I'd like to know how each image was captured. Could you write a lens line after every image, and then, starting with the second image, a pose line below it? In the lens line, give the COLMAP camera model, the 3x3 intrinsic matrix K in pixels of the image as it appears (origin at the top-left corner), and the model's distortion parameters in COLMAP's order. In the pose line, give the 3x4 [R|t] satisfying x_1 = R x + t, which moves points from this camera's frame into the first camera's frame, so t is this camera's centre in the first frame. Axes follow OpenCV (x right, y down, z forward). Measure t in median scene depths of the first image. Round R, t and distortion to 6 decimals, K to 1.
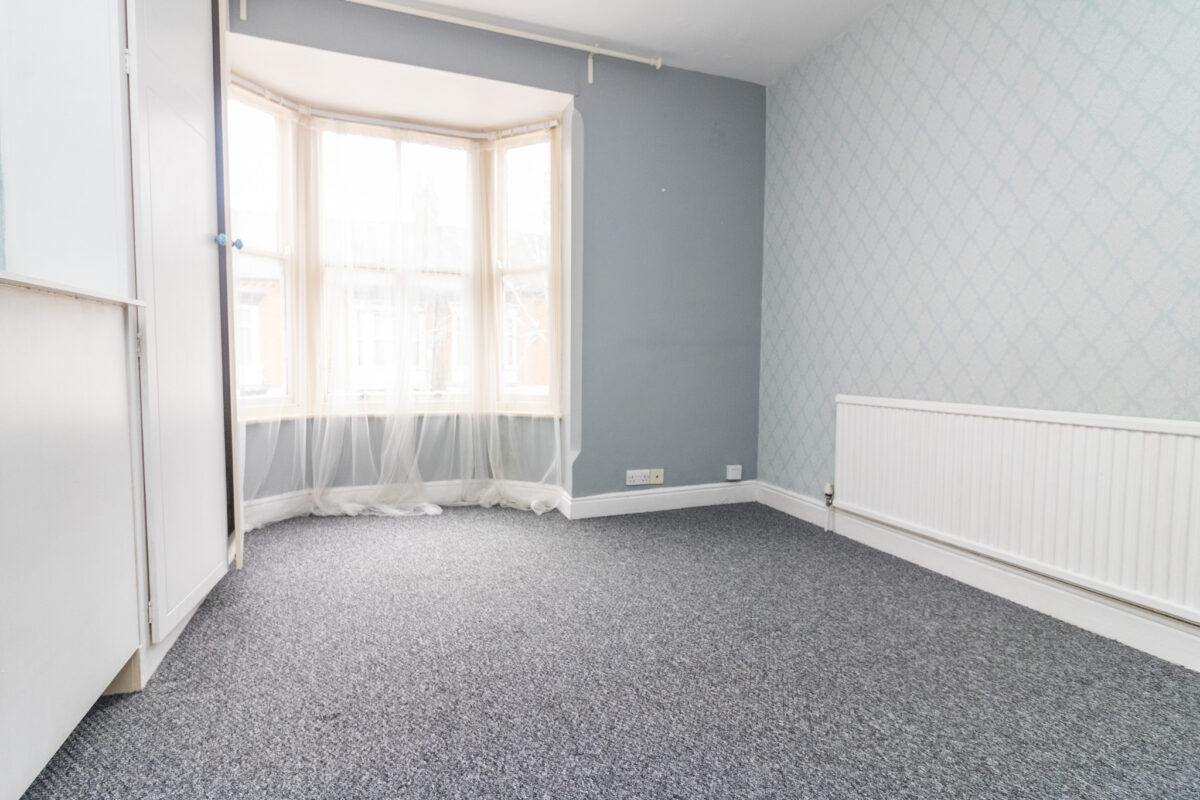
lens RADIAL K [[603.5, 0, 600.5], [0, 603.5, 396.8], [0, 0, 1]] dist [-0.000677, -0.000085]
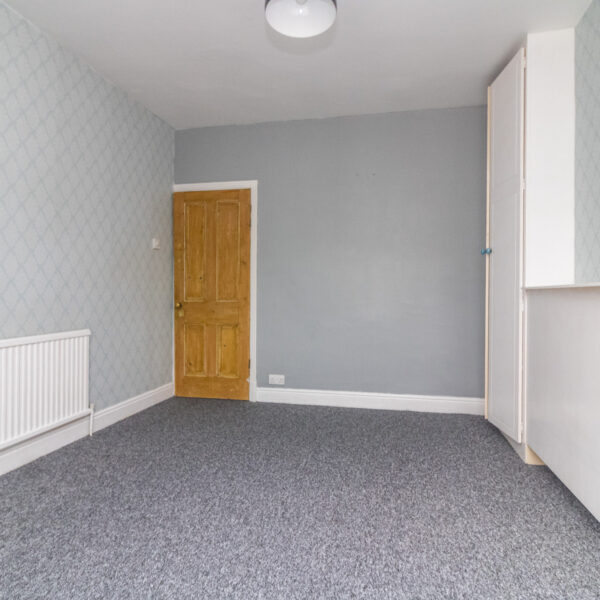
lens RADIAL K [[411.2, 0, 300.4], [0, 411.2, 294.1], [0, 0, 1]] dist [-0.002039, 0.001444]
pose [[-0.835253, -0.014793, 0.549667, -0.545958], [0.022846, 0.997841, 0.061571, -0.169111], [-0.549391, 0.063985, -0.833112, 1.739723]]
